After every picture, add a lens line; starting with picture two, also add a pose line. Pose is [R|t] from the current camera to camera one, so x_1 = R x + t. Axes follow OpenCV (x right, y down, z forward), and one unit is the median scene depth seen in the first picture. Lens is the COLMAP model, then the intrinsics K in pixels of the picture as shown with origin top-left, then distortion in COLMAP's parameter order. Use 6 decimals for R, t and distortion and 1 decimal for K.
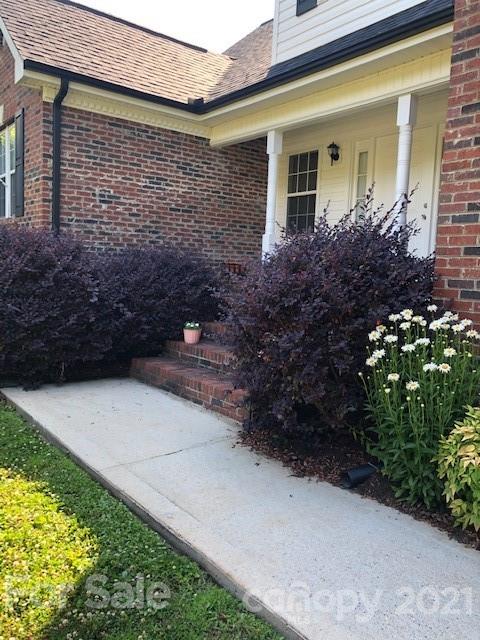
lens RADIAL K [[515.2, 0, 240.0], [0, 515.2, 320.0], [0, 0, 1]] dist [0.012789, -0.041160]
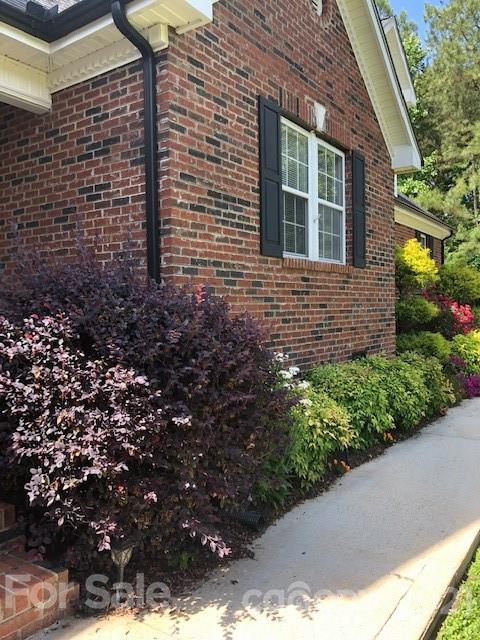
lens RADIAL K [[515.2, 0, 240.0], [0, 515.2, 320.0], [0, 0, 1]] dist [0.012789, -0.041160]
pose [[-0.289116, -0.060477, 0.955382, -0.709351], [0.099212, 0.990735, 0.092739, -0.182145], [-0.952139, 0.121597, -0.280438, 1.225638]]
